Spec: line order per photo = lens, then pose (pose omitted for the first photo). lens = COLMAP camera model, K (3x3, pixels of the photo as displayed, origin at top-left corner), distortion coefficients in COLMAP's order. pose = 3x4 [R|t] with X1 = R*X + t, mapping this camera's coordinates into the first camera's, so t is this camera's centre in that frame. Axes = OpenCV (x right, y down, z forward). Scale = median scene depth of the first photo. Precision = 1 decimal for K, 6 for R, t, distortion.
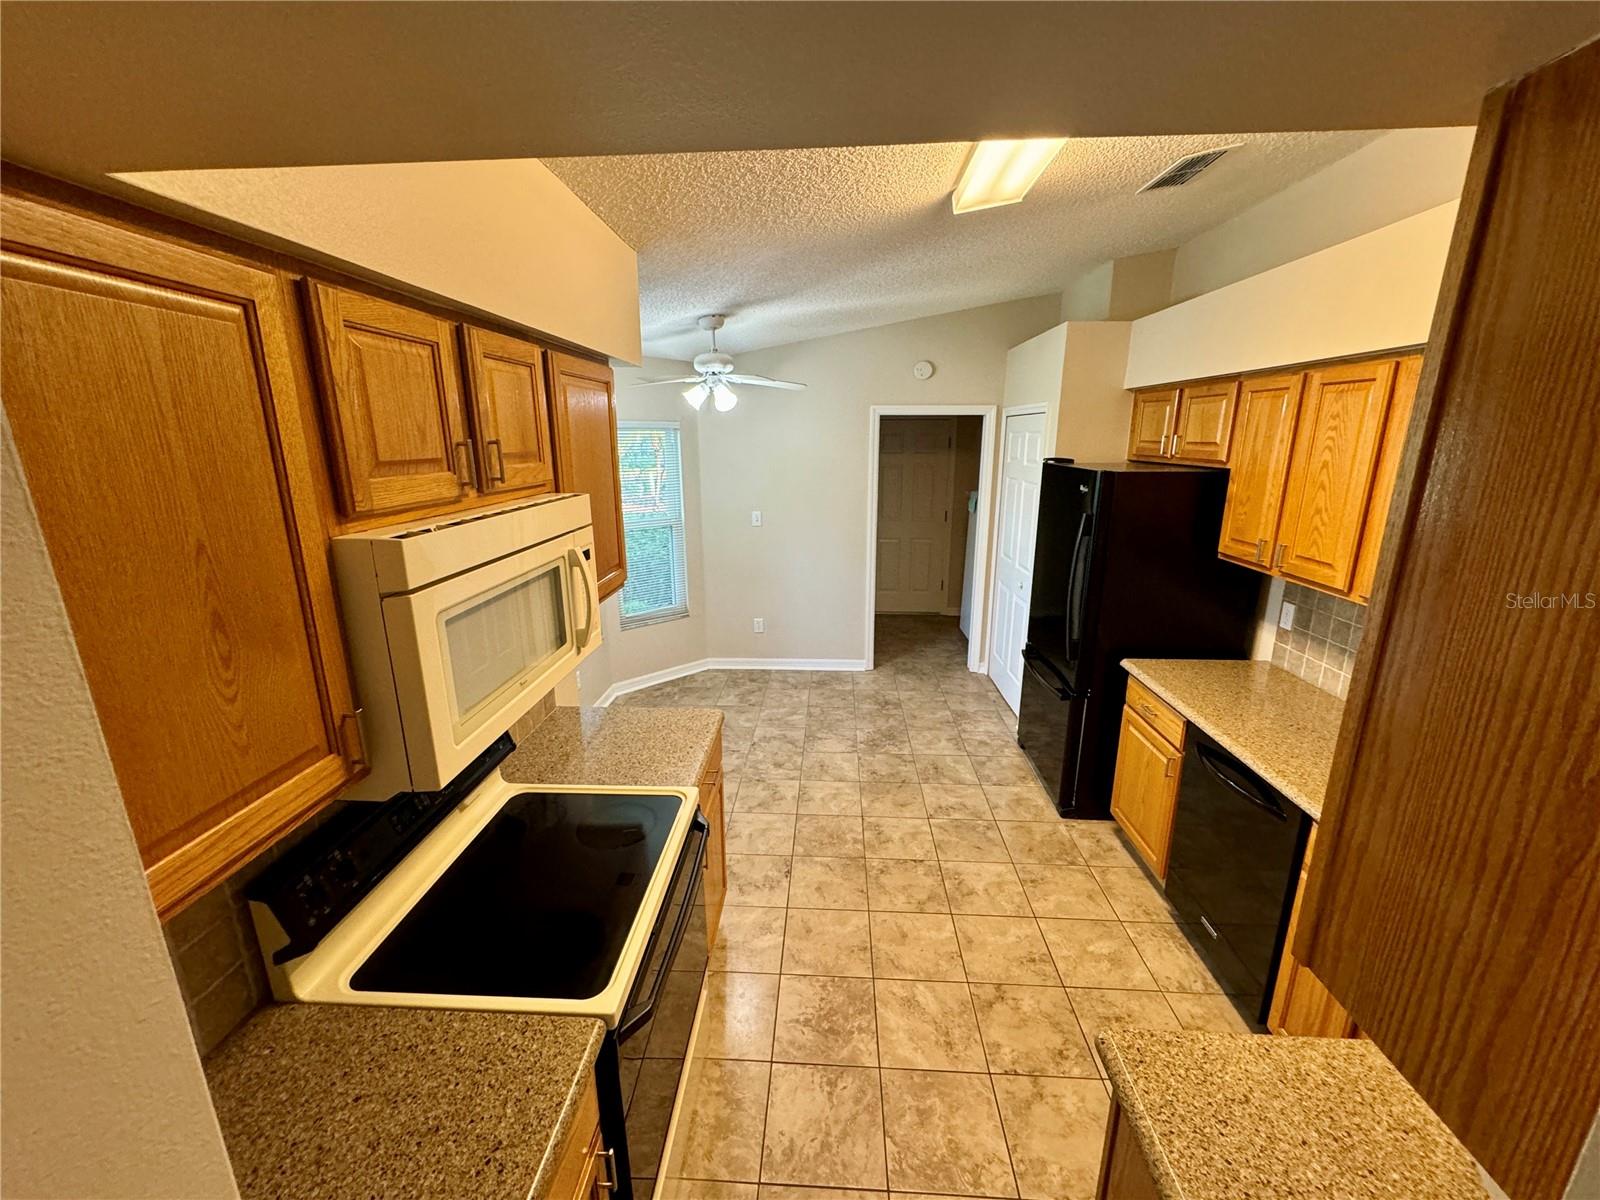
lens RADIAL K [[638.0, 0, 797.8], [0, 638.0, 597.7], [0, 0, 1]] dist [-0.001238, 0.000027]
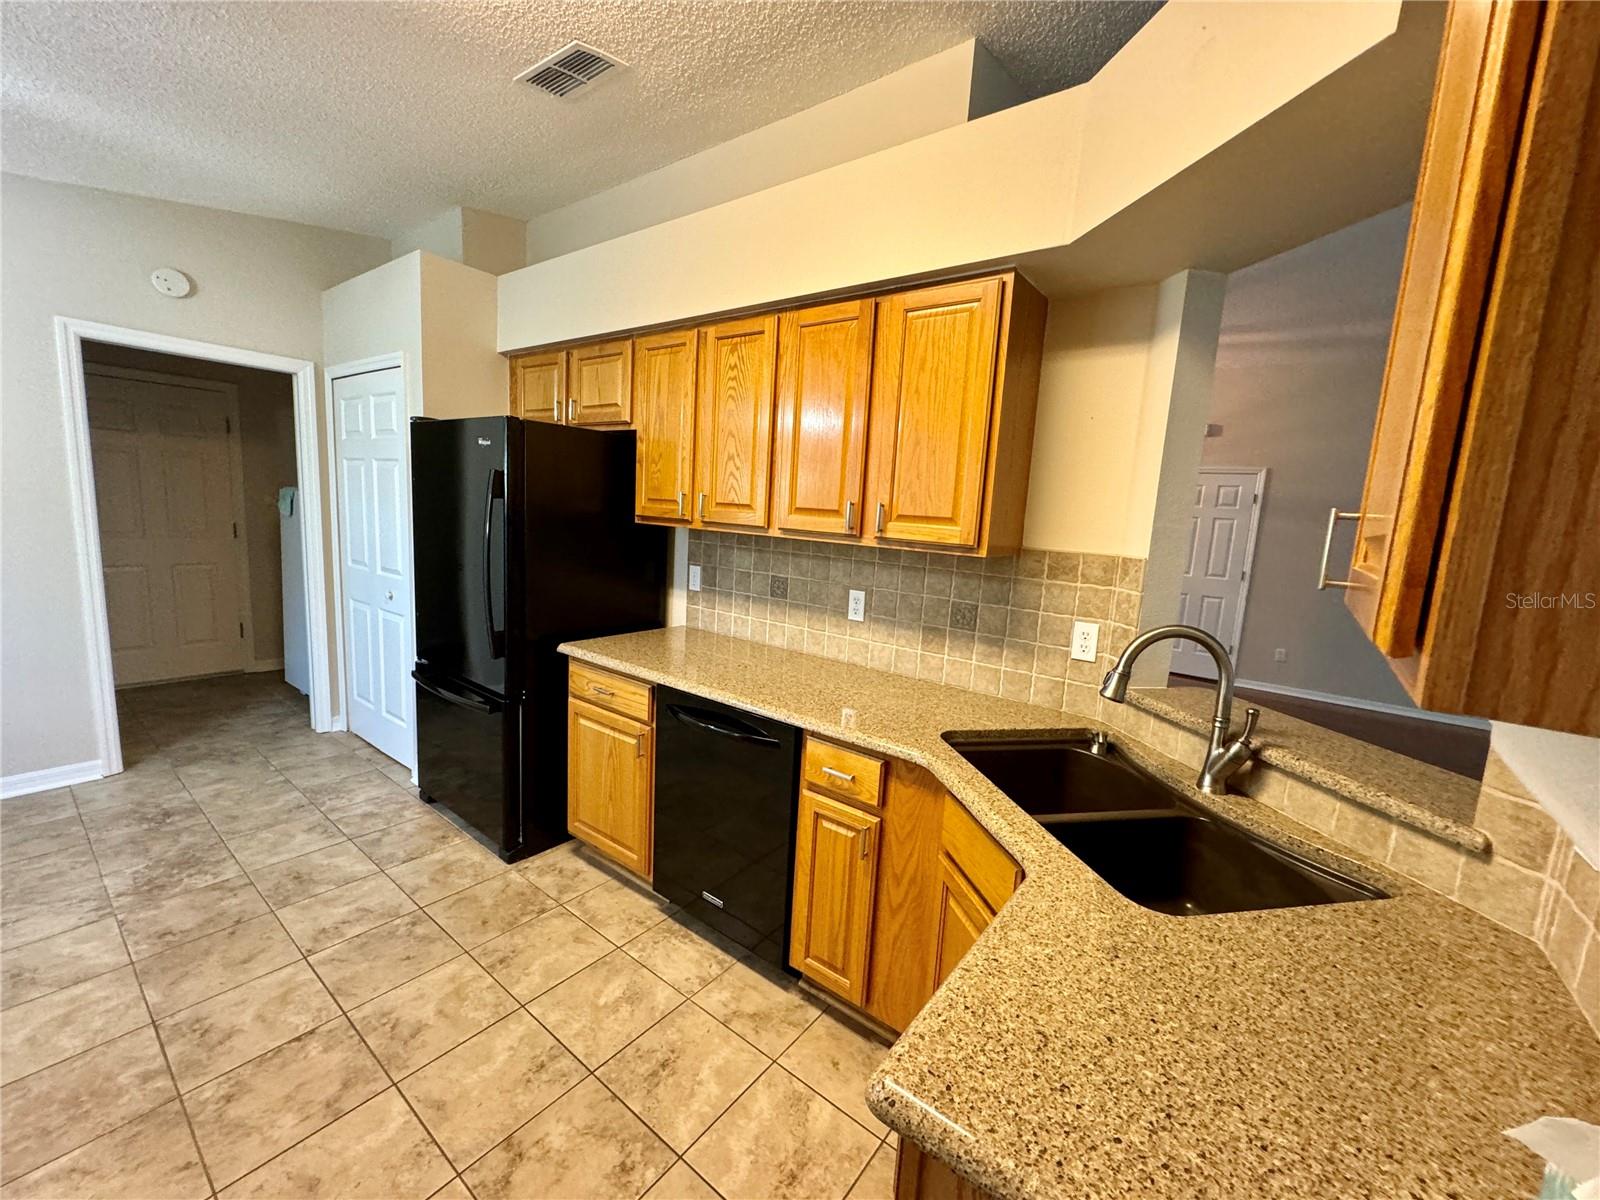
lens RADIAL K [[638.0, 0, 797.8], [0, 638.0, 597.7], [0, 0, 1]] dist [-0.001238, 0.000027]
pose [[0.561279, -0.080222, 0.823730, -0.006159], [0.146211, 0.989248, -0.003285, 0.085583], [-0.814609, 0.122283, 0.566973, 0.257126]]
